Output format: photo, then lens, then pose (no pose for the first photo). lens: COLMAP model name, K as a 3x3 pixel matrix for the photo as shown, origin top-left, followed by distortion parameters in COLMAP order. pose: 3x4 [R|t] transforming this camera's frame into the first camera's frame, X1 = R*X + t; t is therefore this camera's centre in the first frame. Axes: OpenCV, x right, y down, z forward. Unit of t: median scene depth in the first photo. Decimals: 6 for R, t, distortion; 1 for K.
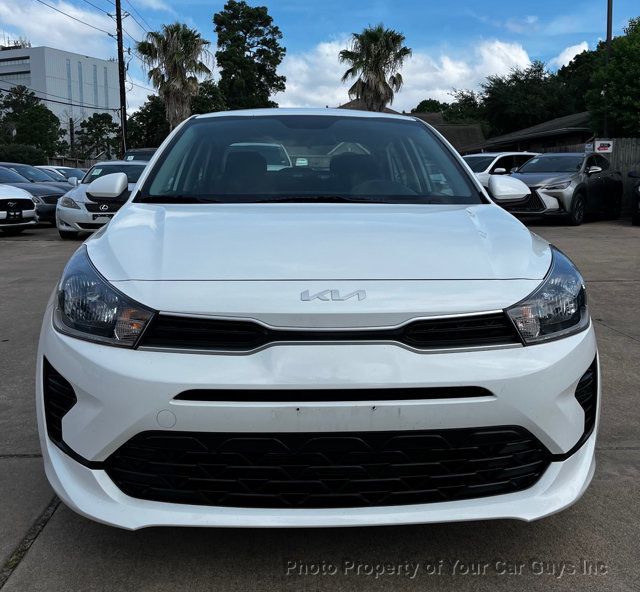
lens RADIAL K [[702.6, 0, 314.7], [0, 702.6, 269.4], [0, 0, 1]] dist [0.030607, 0.000000]
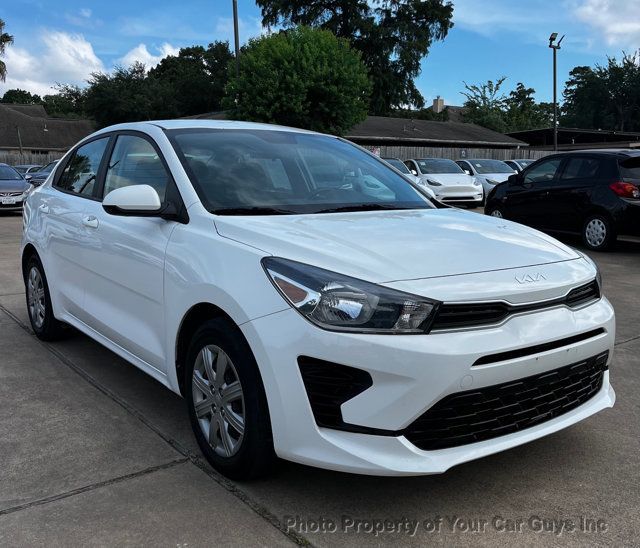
lens RADIAL K [[681.1, 0, 320.0], [0, 681.1, 275.5], [0, 0, 1]] dist [0.036056, 0.000000]
pose [[0.820834, -0.084451, 0.564889, -0.139040], [0.072027, 0.996418, 0.044303, -0.007583], [-0.566607, 0.004322, 0.823977, 0.012220]]
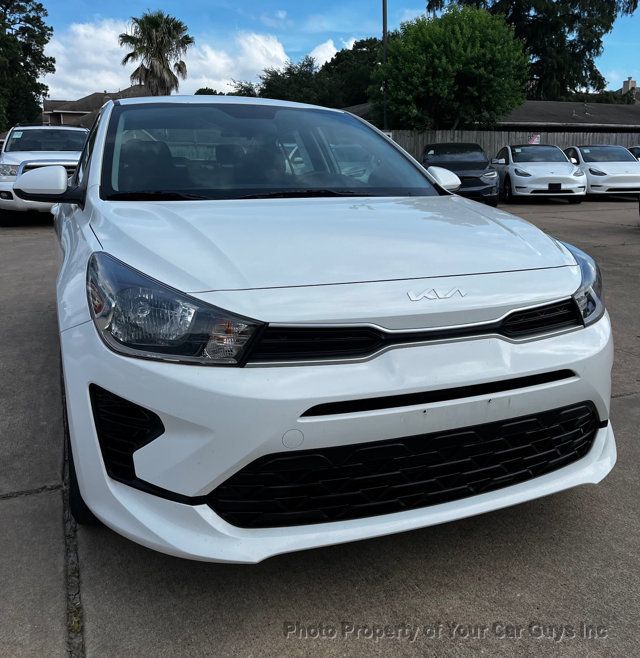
lens RADIAL K [[671.6, 0, 319.5], [0, 671.6, 281.3], [0, 0, 1]] dist [0.027105, 0.000000]
pose [[0.943080, -0.060355, 0.327042, -0.055217], [0.046298, 0.997645, 0.050607, -0.004469], [-0.329326, -0.032585, 0.943654, 0.019874]]
